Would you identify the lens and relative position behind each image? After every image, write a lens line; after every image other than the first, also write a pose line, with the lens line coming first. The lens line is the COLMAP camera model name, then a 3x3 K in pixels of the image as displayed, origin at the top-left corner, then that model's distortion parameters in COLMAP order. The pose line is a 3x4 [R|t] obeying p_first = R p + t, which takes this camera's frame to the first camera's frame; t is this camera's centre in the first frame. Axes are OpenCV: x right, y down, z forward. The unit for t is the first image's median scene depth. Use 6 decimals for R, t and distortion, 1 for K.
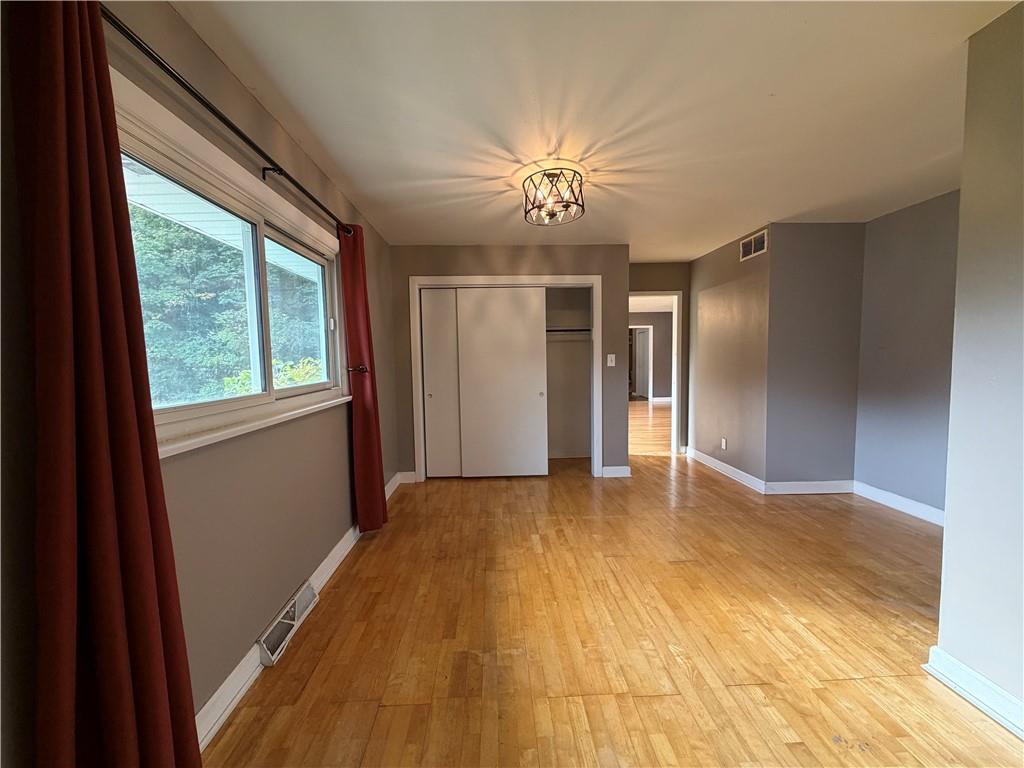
lens RADIAL K [[408.2, 0, 510.1], [0, 408.2, 382.4], [0, 0, 1]] dist [0.001898, 0.000109]
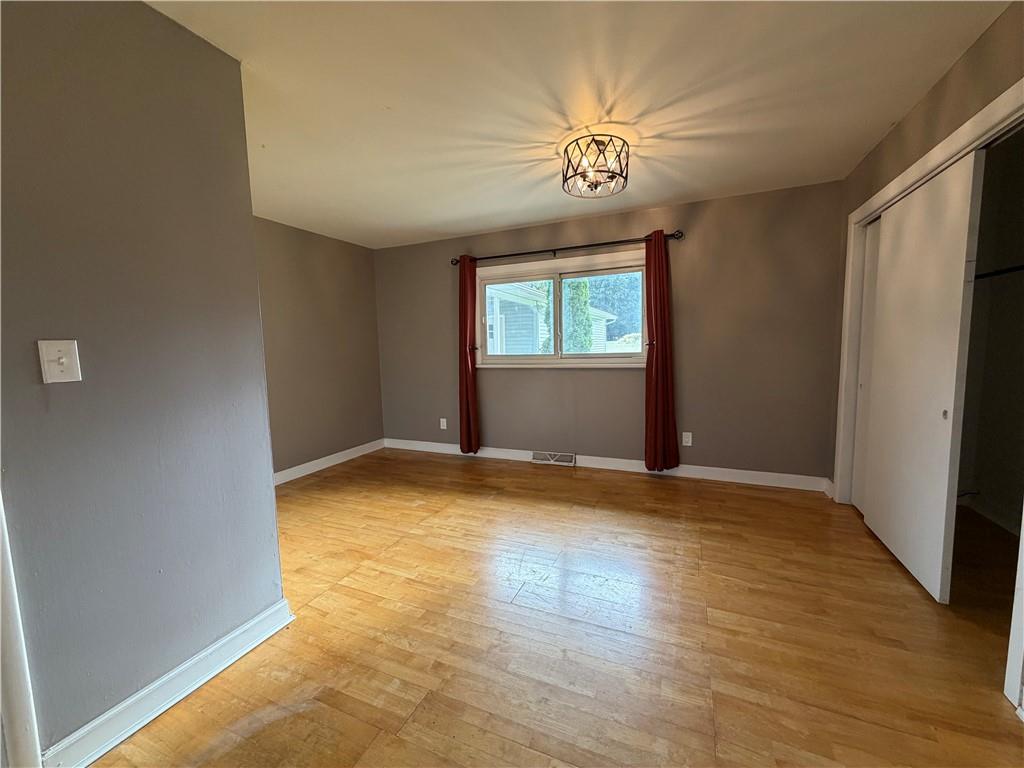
lens RADIAL K [[408.2, 0, 510.1], [0, 408.2, 382.4], [0, 0, 1]] dist [0.001898, 0.000109]
pose [[-0.441324, 0.112526, -0.890264, 0.930478], [-0.026479, 0.990041, 0.138264, -0.072085], [0.896957, 0.084593, -0.433950, 1.094056]]
